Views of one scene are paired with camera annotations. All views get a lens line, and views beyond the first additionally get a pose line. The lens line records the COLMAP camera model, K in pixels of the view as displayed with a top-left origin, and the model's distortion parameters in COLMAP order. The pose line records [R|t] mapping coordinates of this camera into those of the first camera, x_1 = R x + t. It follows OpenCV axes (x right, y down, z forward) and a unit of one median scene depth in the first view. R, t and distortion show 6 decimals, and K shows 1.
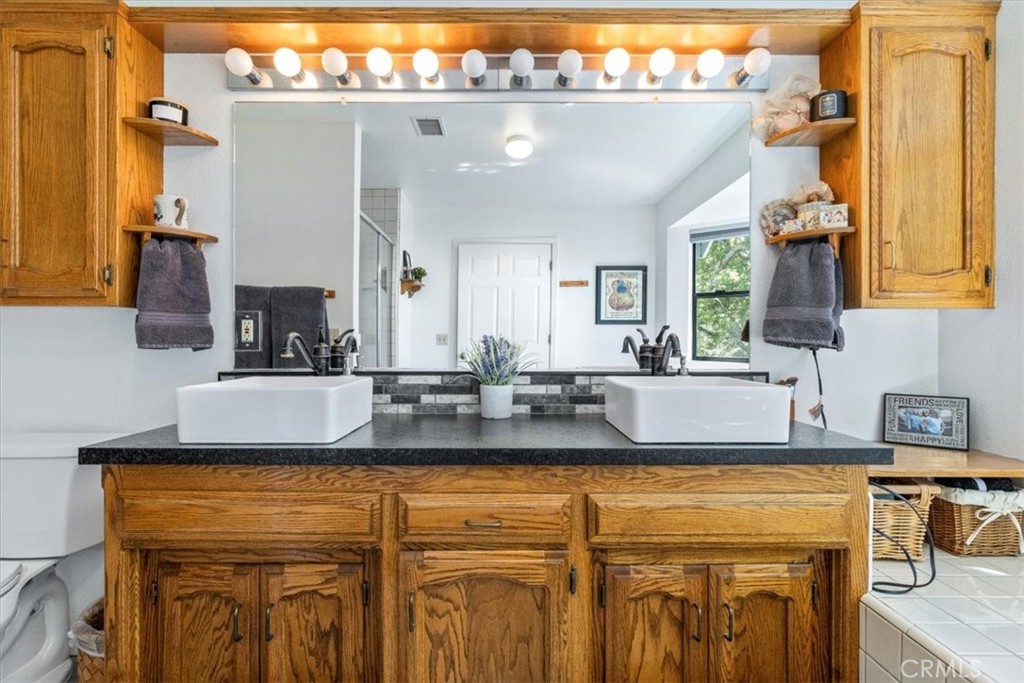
lens RADIAL K [[507.2, 0, 509.9], [0, 507.2, 343.2], [0, 0, 1]] dist [-0.006840, 0.003544]
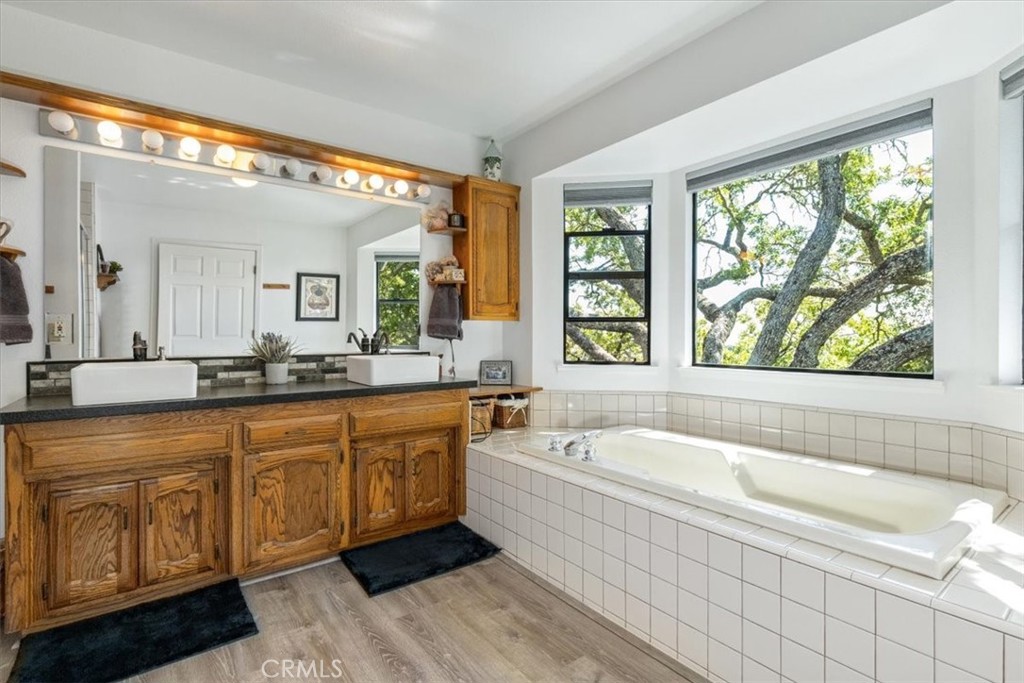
lens RADIAL K [[466.8, 0, 508.4], [0, 466.8, 334.1], [0, 0, 1]] dist [0.001418, -0.000960]
pose [[0.798312, -0.001165, 0.602243, -0.350572], [0.004162, 0.999985, -0.003583, -0.002820], [-0.602230, 0.005367, 0.798305, -0.656239]]
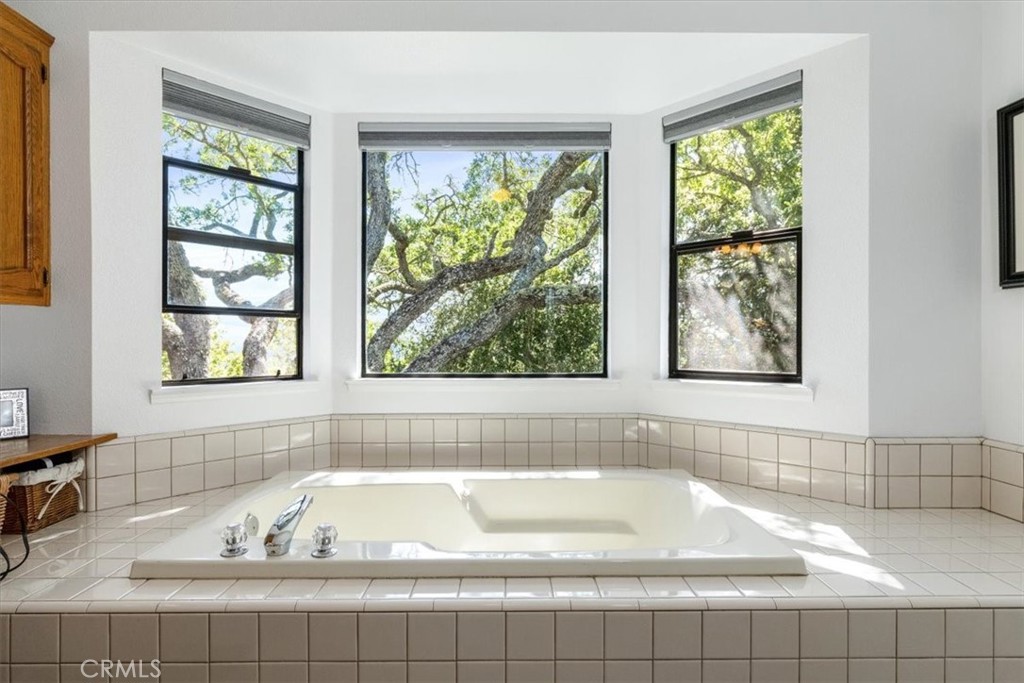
lens RADIAL K [[507.2, 0, 504.6], [0, 507.2, 342.6], [0, 0, 1]] dist [-0.006840, 0.003544]
pose [[-0.009127, -0.009179, 0.999916, -0.189245], [-0.000595, 0.999958, 0.009174, 0.000970], [-0.999958, -0.000511, -0.009132, -0.007654]]
